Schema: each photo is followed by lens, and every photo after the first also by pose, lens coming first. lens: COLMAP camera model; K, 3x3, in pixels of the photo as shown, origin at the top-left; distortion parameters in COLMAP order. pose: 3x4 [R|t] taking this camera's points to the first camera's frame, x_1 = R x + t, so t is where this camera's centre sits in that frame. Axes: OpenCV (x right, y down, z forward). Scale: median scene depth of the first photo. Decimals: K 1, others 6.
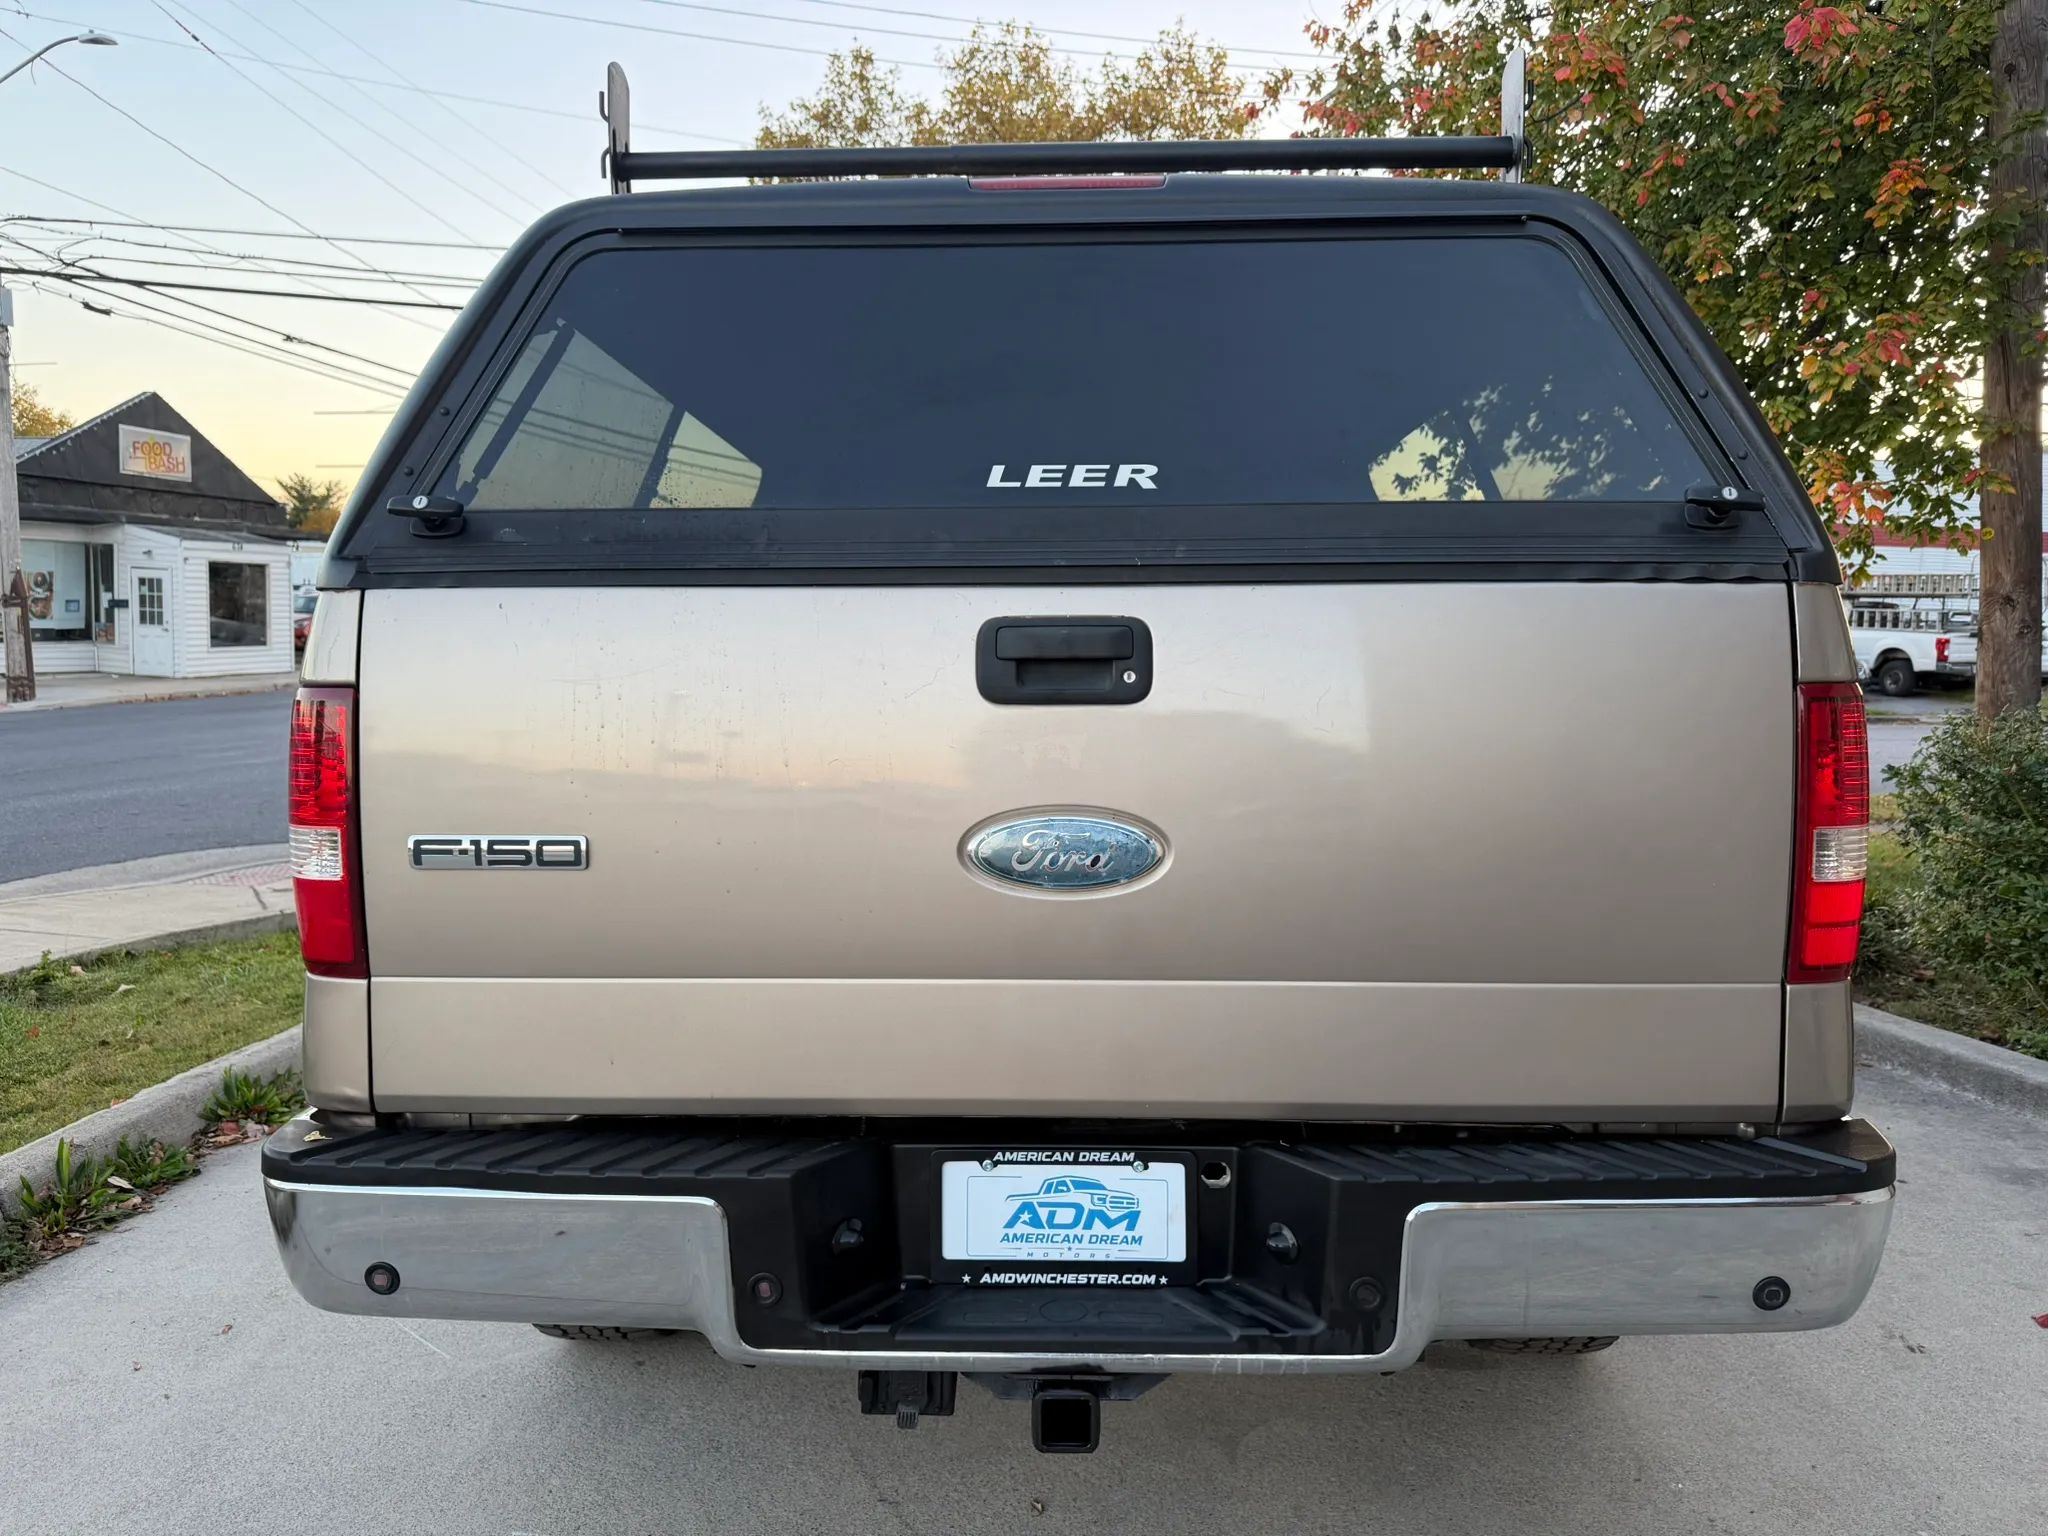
lens RADIAL K [[1481.7, 0, 1019.6], [0, 1481.7, 759.7], [0, 0, 1]] dist [0.009262, -0.012883]
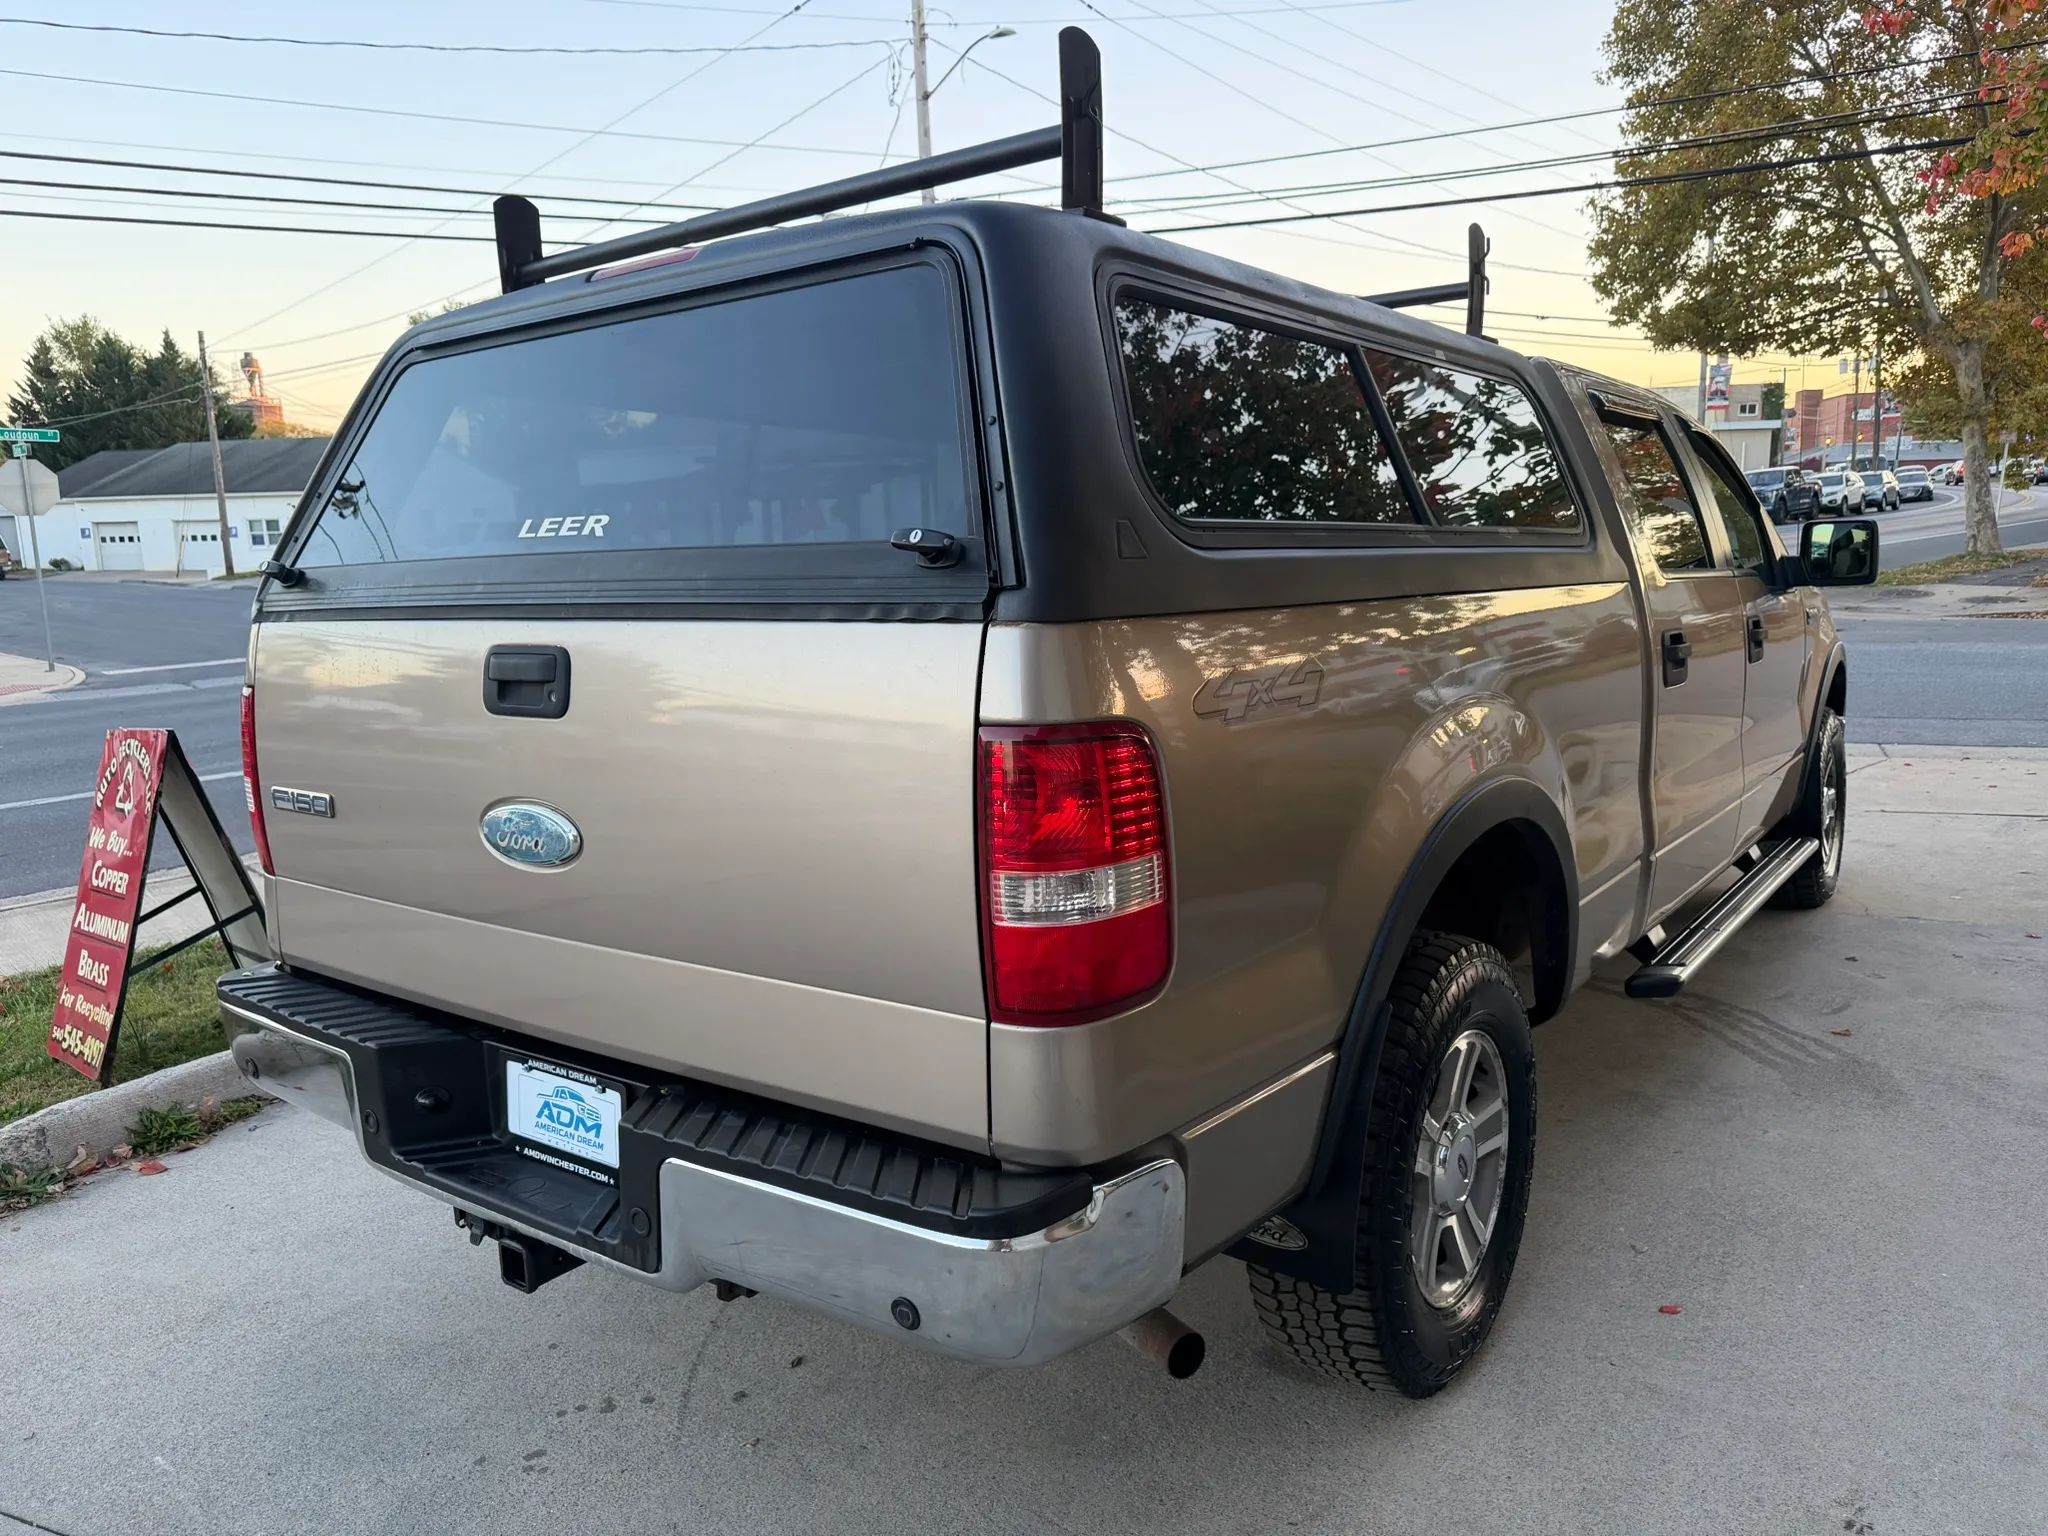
lens RADIAL K [[1463.5, 0, 991.2], [0, 1463.5, 781.5], [0, 0, 1]] dist [0.000815, -0.008253]
pose [[0.814368, 0.058359, -0.577407, 0.811206], [-0.004168, 0.995494, 0.094736, -0.077944], [0.580333, -0.074743, 0.810942, 0.167808]]
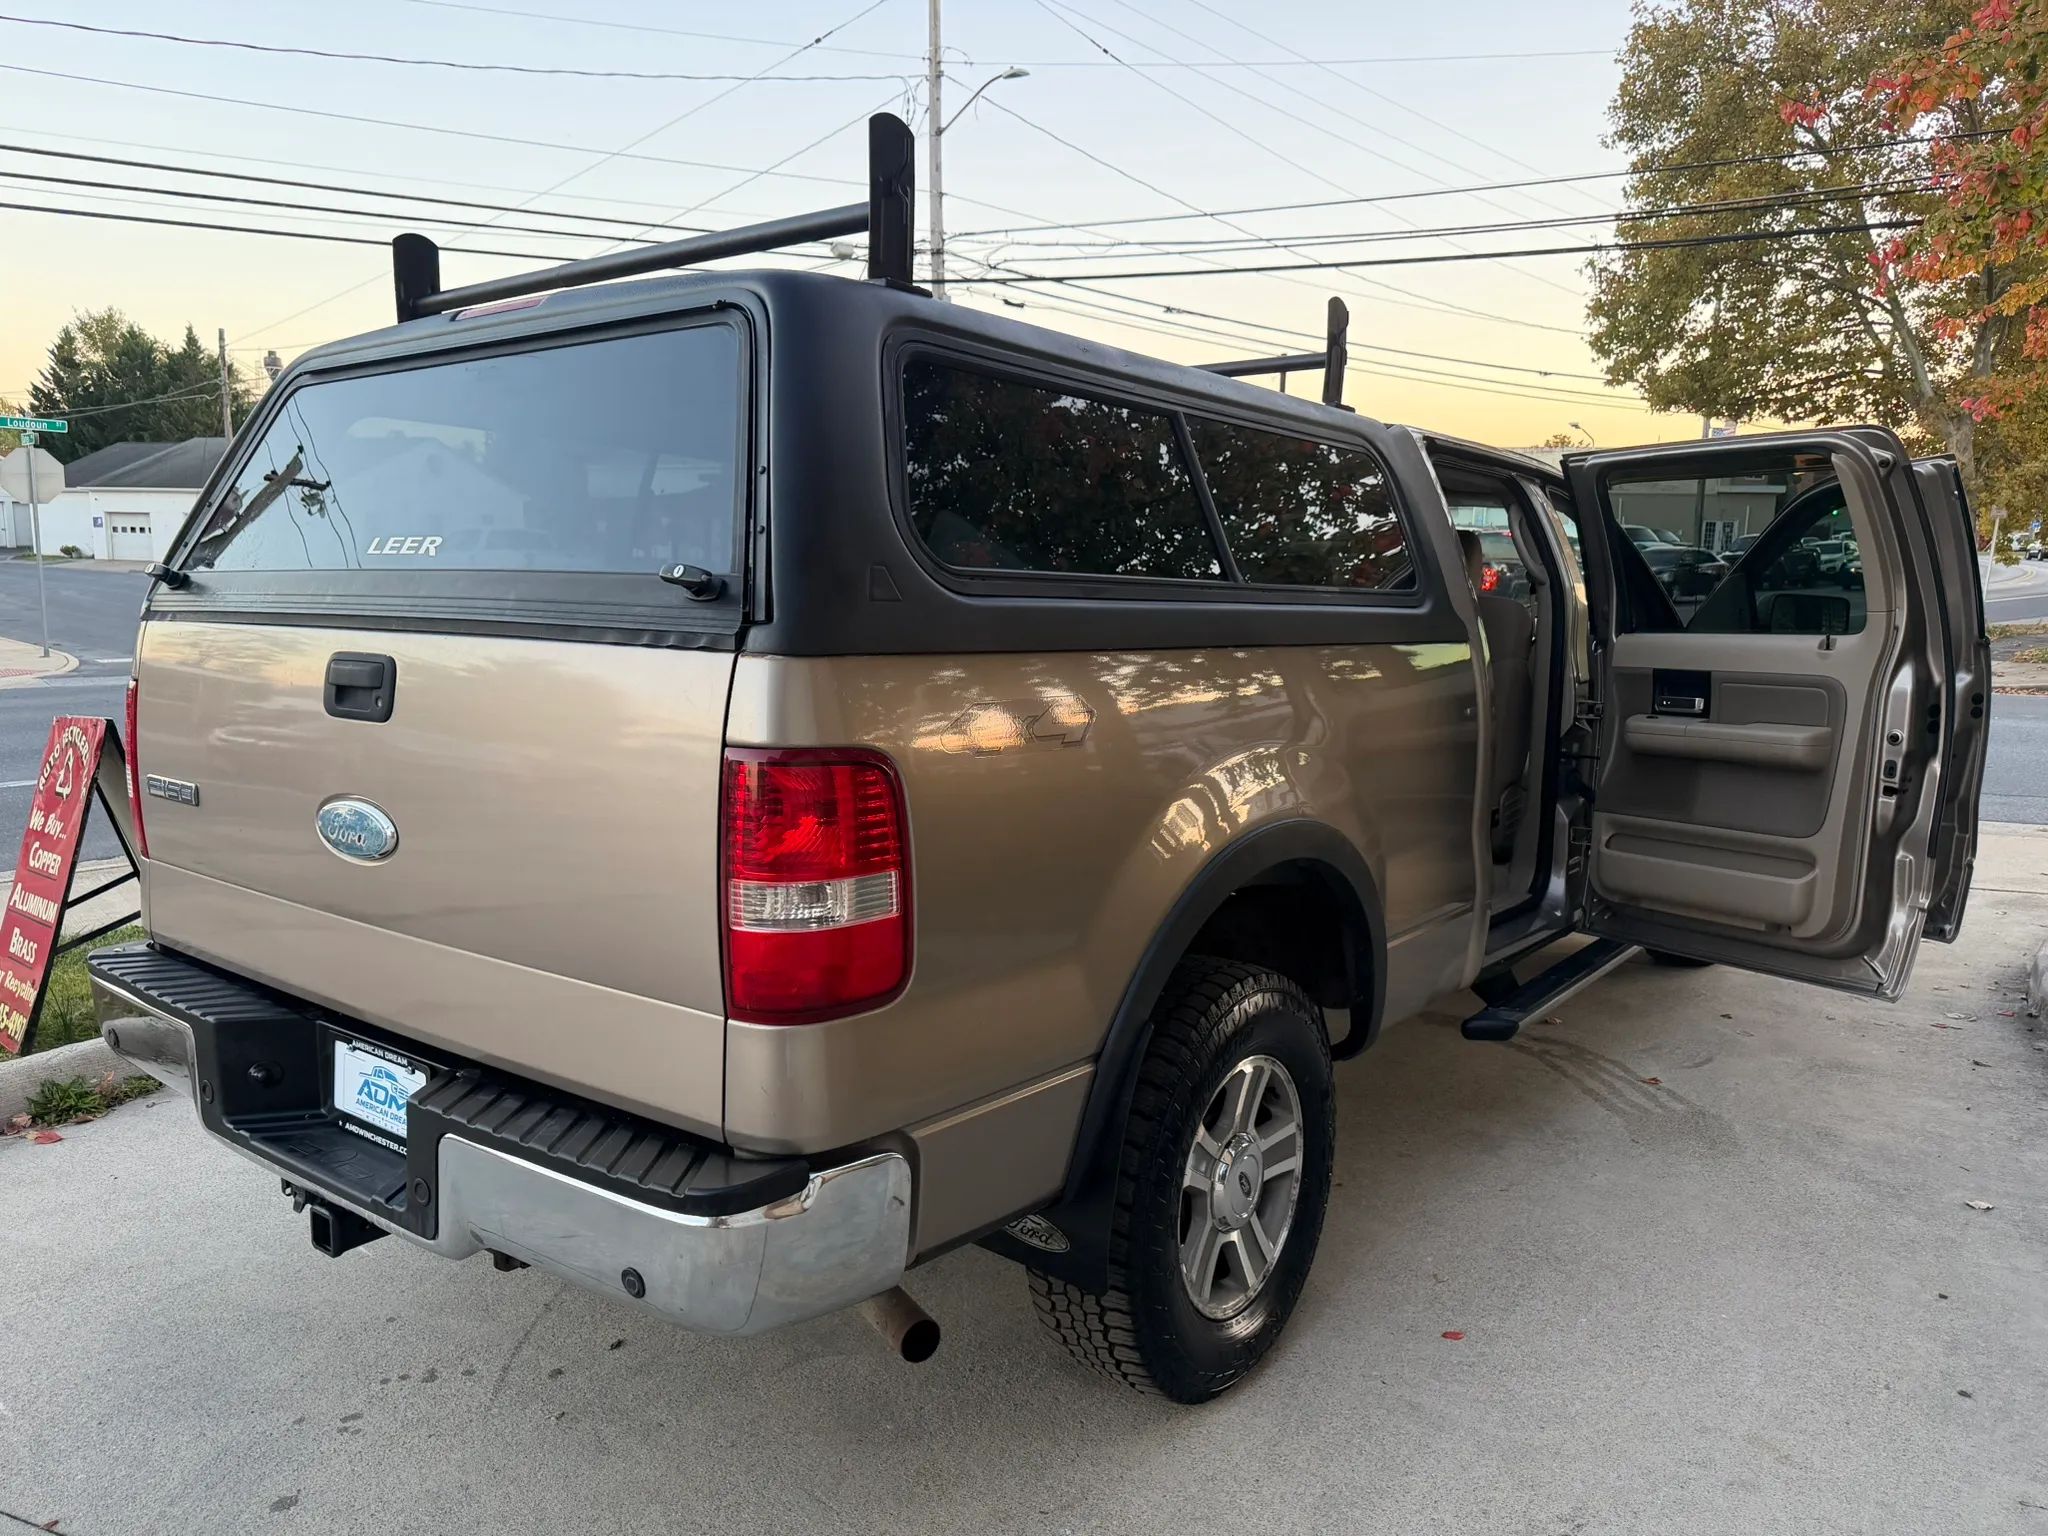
lens RADIAL K [[1459.8, 0, 981.0], [0, 1459.8, 777.9], [0, 0, 1]] dist [0.011040, -0.020104]
pose [[0.807626, 0.083009, -0.583824, 0.966207], [-0.049088, 0.996070, 0.073719, -0.084999], [0.587649, -0.030879, 0.808527, 0.192909]]
